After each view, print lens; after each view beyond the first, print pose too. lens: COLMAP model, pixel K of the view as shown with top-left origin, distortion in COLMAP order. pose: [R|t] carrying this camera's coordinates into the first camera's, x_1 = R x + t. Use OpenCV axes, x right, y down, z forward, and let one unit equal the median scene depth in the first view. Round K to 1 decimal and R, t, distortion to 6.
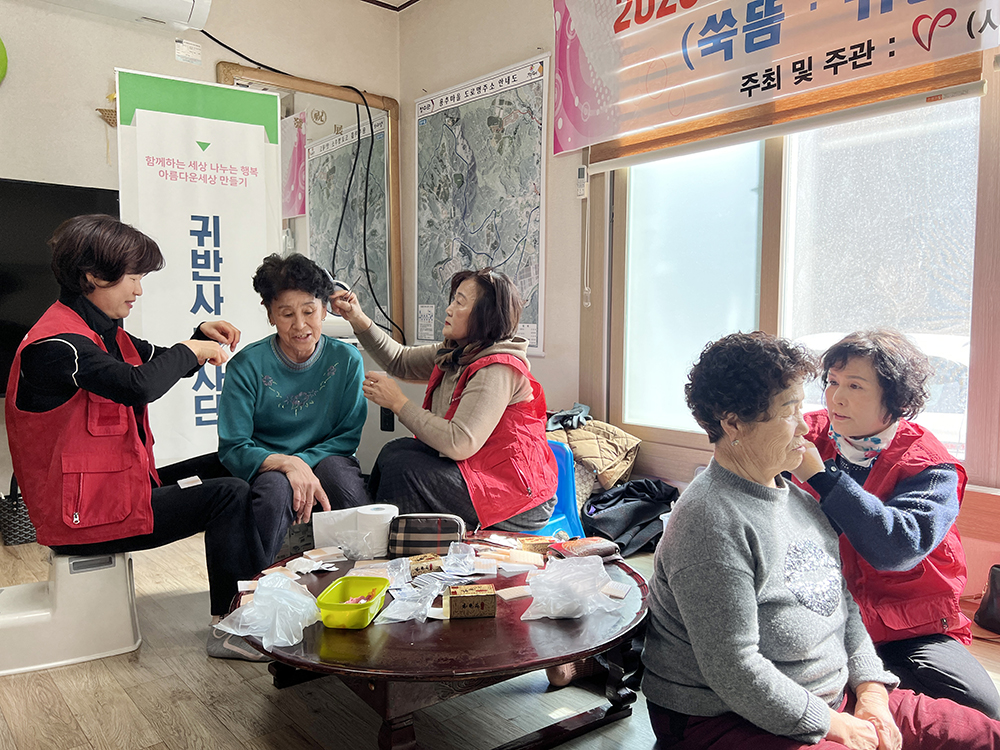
lens RADIAL K [[798.2, 0, 500.0], [0, 798.2, 375.0], [0, 0, 1]] dist [0.104408, -0.001458]
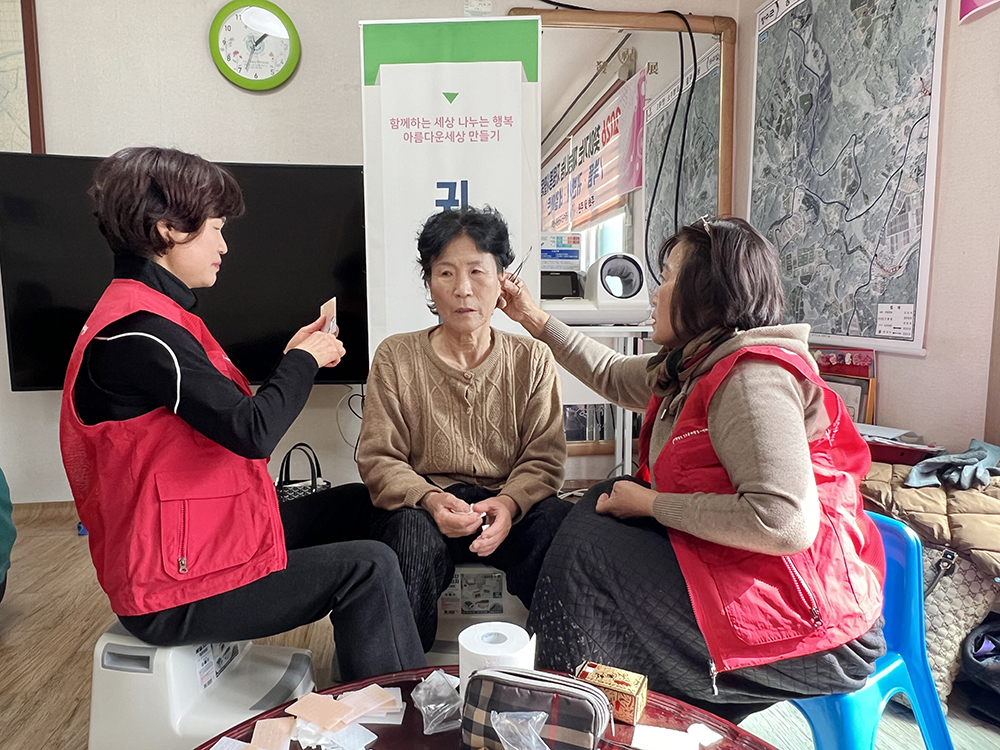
lens RADIAL K [[718.7, 0, 500.0], [0, 718.7, 375.0], [0, 0, 1]] dist [0.032740, 0.003894]
pose [[0.853938, 0.037302, -0.519036, 0.064651], [-0.023934, 0.999187, 0.032432, -0.017806], [0.519824, -0.015273, 0.854137, 0.330292]]
